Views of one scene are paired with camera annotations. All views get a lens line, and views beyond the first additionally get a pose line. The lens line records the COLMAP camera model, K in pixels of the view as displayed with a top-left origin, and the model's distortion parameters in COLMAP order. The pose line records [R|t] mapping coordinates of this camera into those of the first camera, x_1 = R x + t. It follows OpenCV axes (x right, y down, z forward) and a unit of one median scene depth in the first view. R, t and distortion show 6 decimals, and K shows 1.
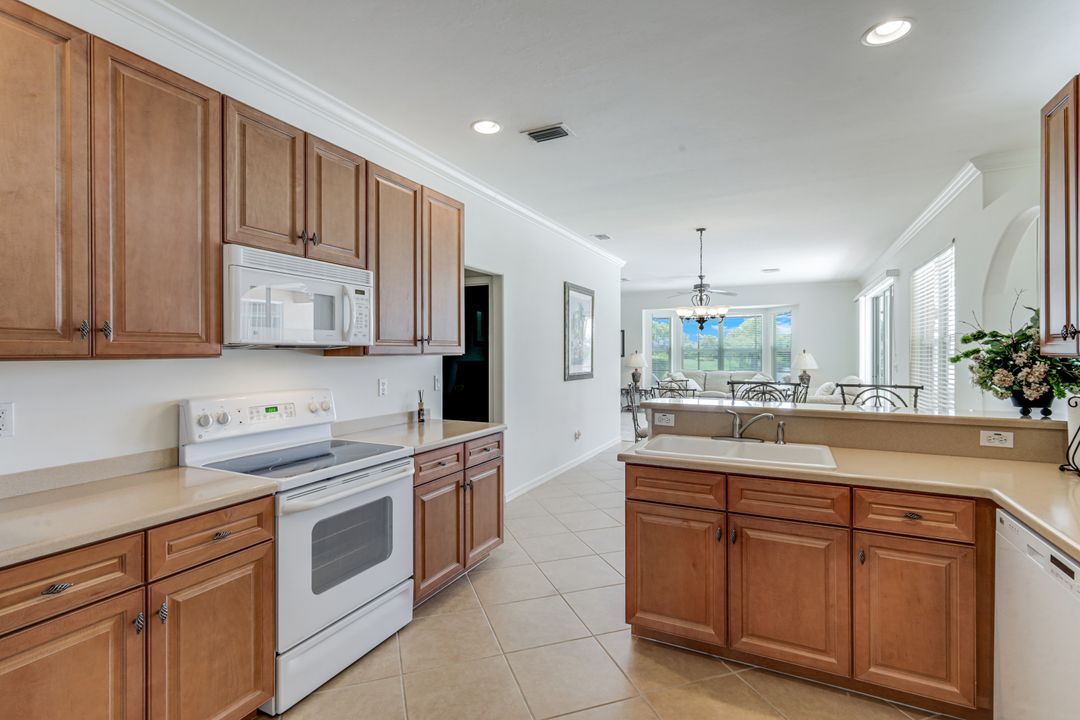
lens RADIAL K [[515.6, 0, 529.1], [0, 515.6, 356.0], [0, 0, 1]] dist [0.006352, -0.001185]
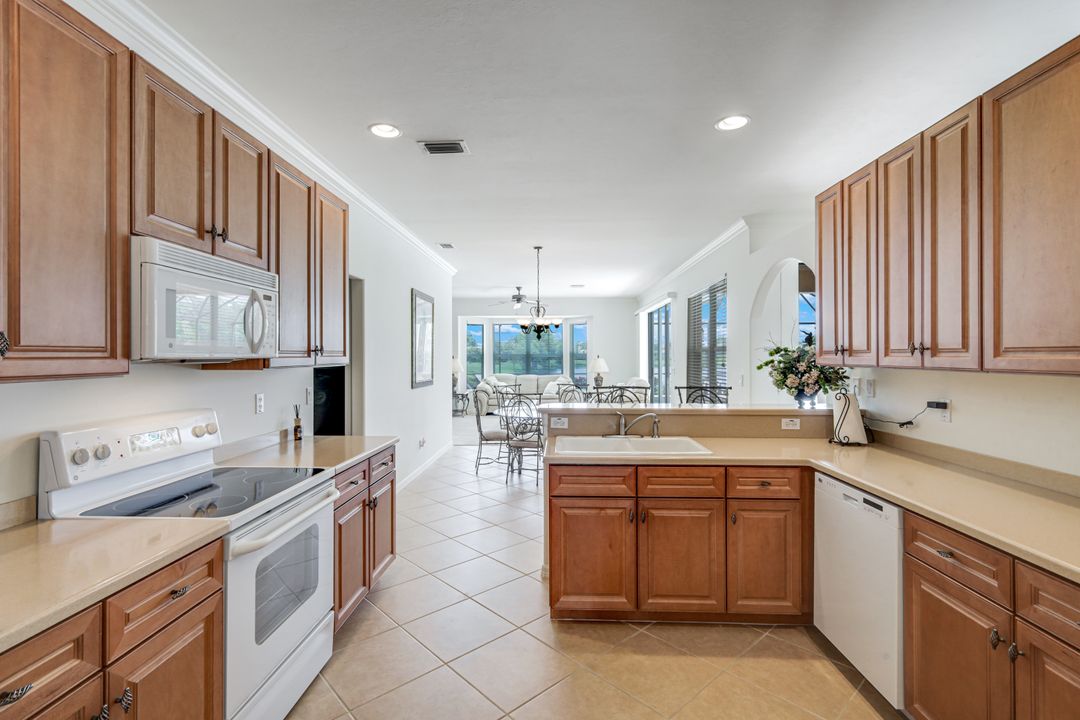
lens RADIAL K [[515.6, 0, 537.5], [0, 515.6, 356.5], [0, 0, 1]] dist [0.006352, -0.001185]
pose [[0.910001, -0.001034, 0.414605, -0.294872], [0.003463, 0.999981, -0.005108, -0.018142], [-0.414592, 0.006084, 0.909987, 0.002370]]
